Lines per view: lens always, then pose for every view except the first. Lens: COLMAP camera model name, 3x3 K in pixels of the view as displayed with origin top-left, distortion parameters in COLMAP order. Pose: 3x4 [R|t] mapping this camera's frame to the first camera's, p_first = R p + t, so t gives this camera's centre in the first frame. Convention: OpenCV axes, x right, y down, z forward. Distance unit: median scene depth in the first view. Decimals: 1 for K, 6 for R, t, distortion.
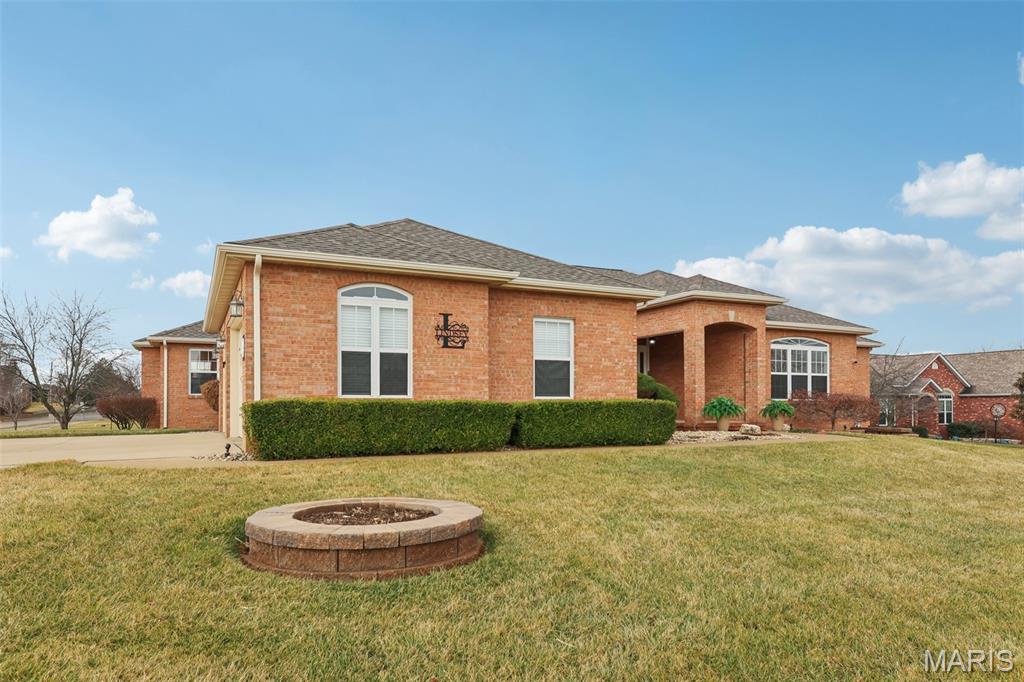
lens RADIAL K [[653.5, 0, 512.0], [0, 653.5, 341.0], [0, 0, 1]] dist [0.000556, 0.000412]
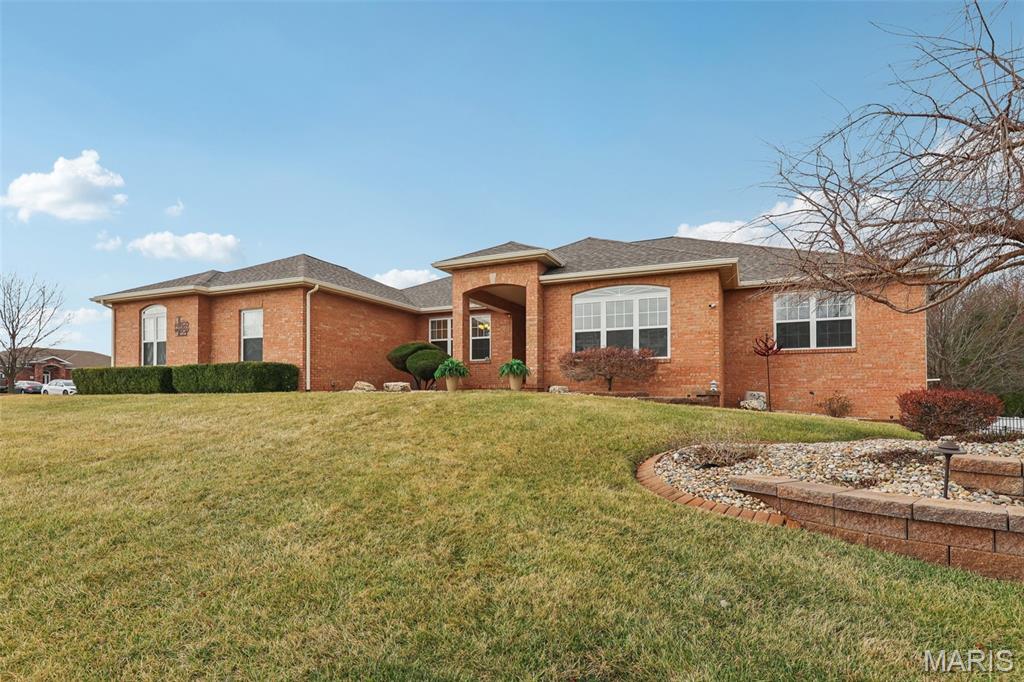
lens RADIAL K [[527.5, 0, 512.0], [0, 527.5, 341.0], [0, 0, 1]] dist [0.000819, 0.000176]
pose [[0.649421, -0.075415, -0.756680, 1.485267], [0.077520, 0.996452, -0.032780, 0.133770], [0.756468, -0.037370, 0.652963, 0.746289]]
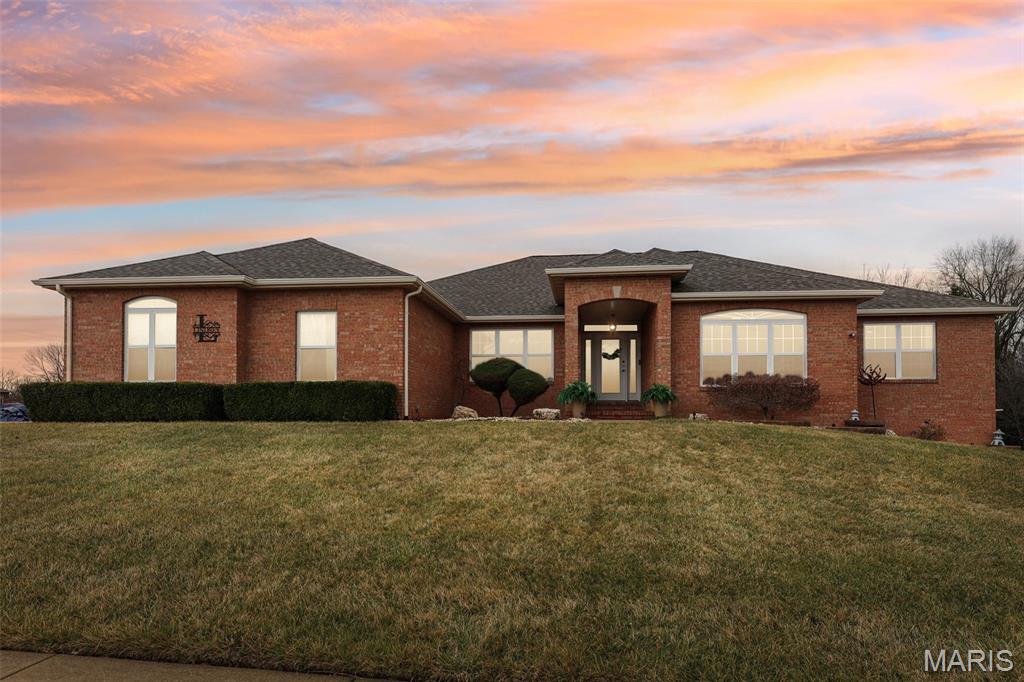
lens RADIAL K [[653.5, 0, 512.0], [0, 653.5, 341.0], [0, 0, 1]] dist [0.000556, 0.000412]
pose [[0.849972, -0.057847, -0.523642, 1.046601], [0.049812, 0.998325, -0.029432, 0.074254], [0.524468, -0.001067, 0.851430, 0.241751]]
